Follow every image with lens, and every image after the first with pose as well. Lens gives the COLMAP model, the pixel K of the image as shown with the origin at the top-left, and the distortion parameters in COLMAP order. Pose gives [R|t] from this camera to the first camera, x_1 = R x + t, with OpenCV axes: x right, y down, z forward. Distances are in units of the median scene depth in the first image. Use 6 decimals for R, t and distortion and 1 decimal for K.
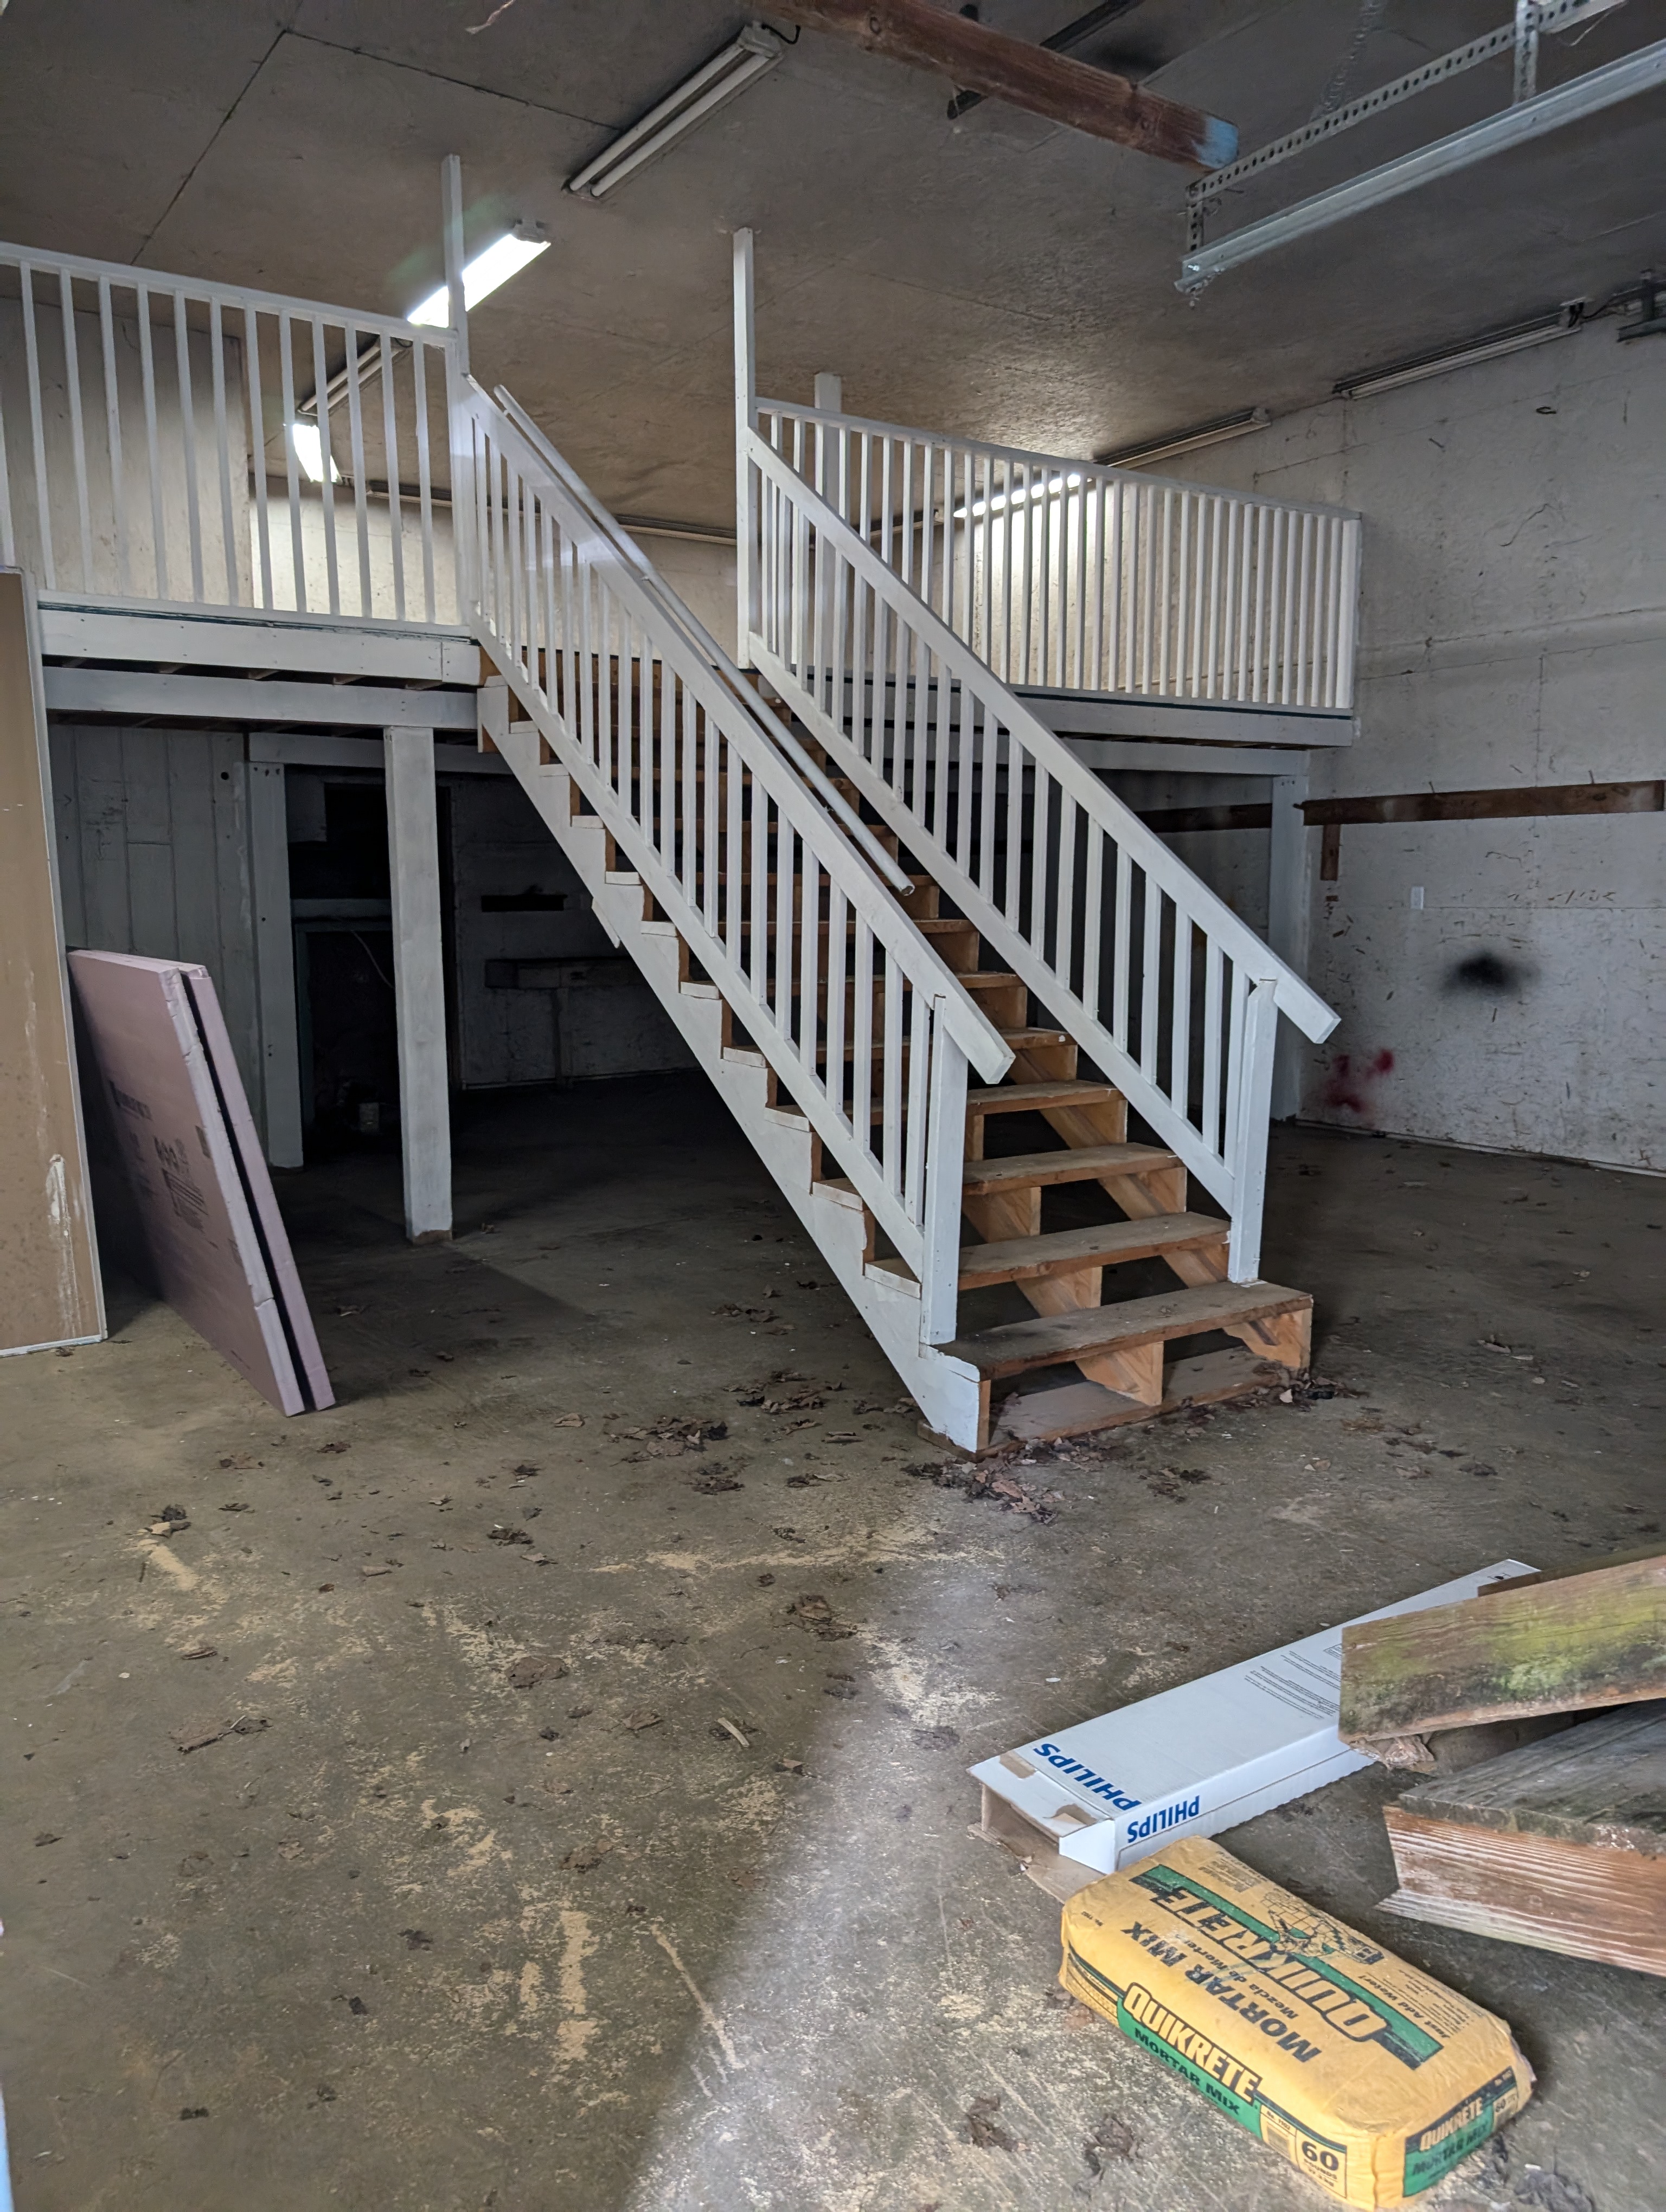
lens RADIAL K [[1584.7, 0, 816.6], [0, 1584.7, 1095.7], [0, 0, 1]] dist [0.025350, -0.022607]
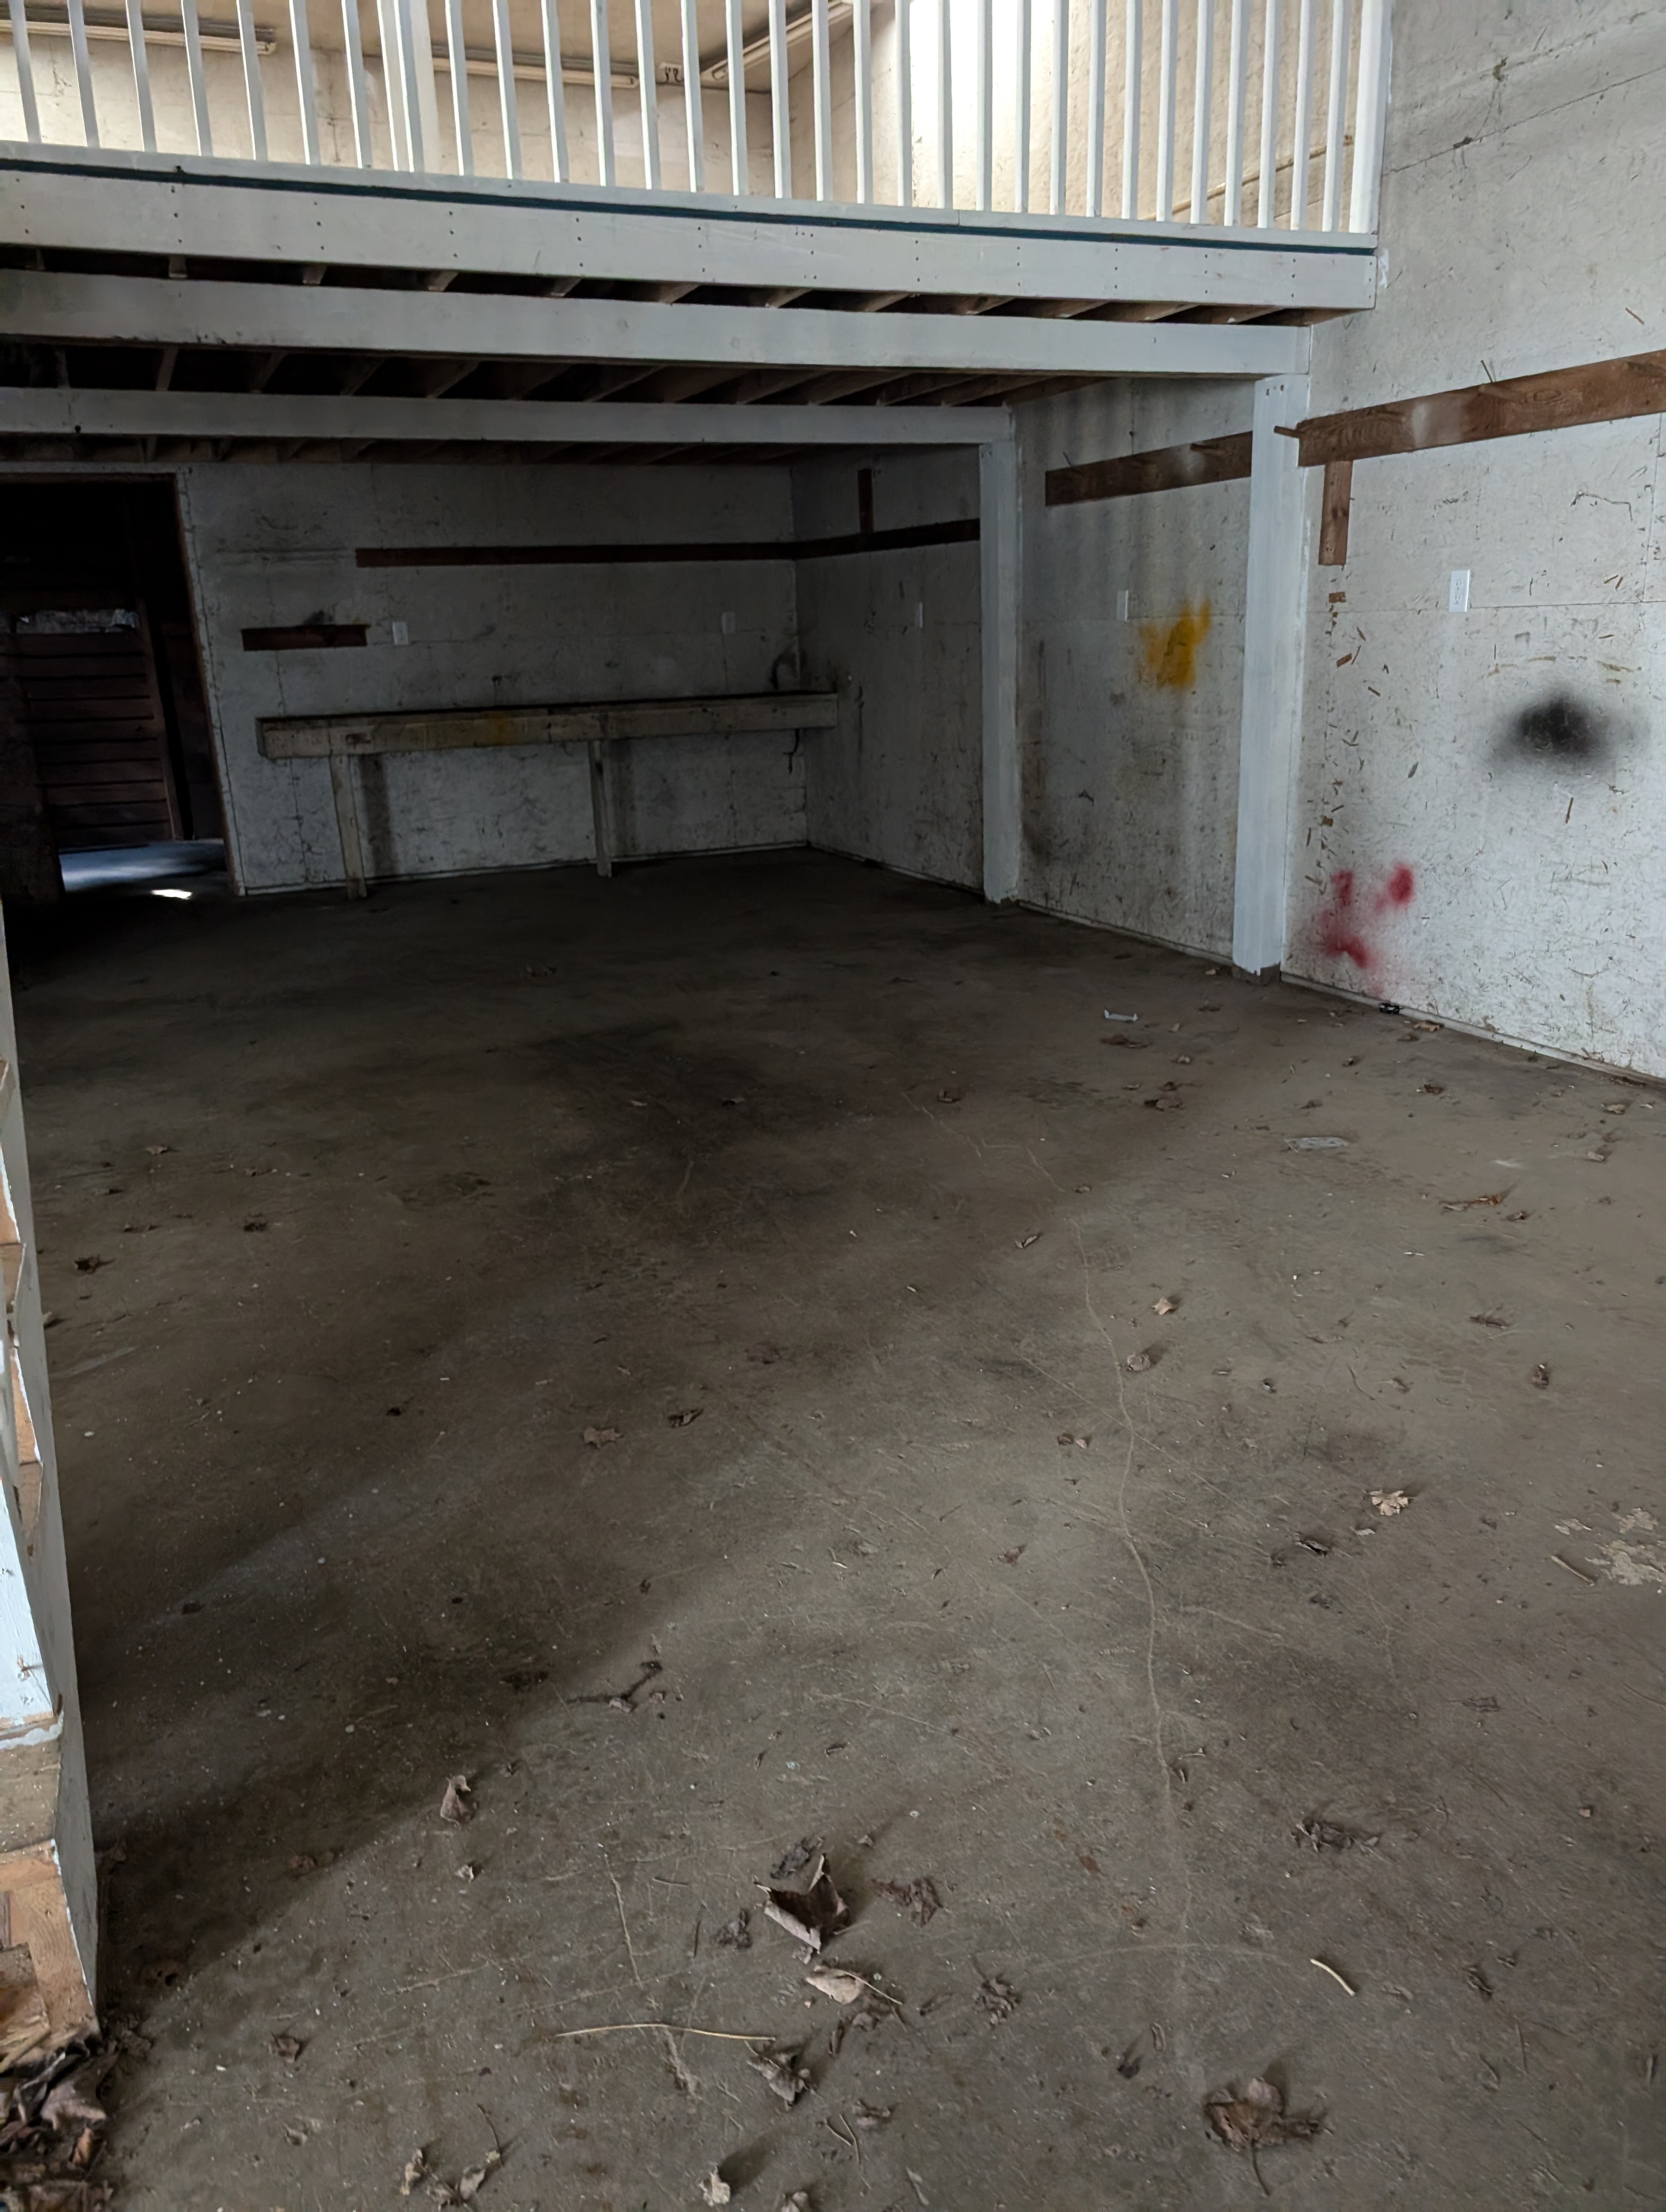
lens RADIAL K [[1584.7, 0, 848.3], [0, 1584.7, 1121.0], [0, 0, 1]] dist [0.025350, -0.022607]
pose [[0.981863, 0.033995, -0.186517, 0.271814], [-0.000816, 0.984541, 0.175150, -0.038852], [0.189588, -0.171821, 0.966713, 0.383749]]
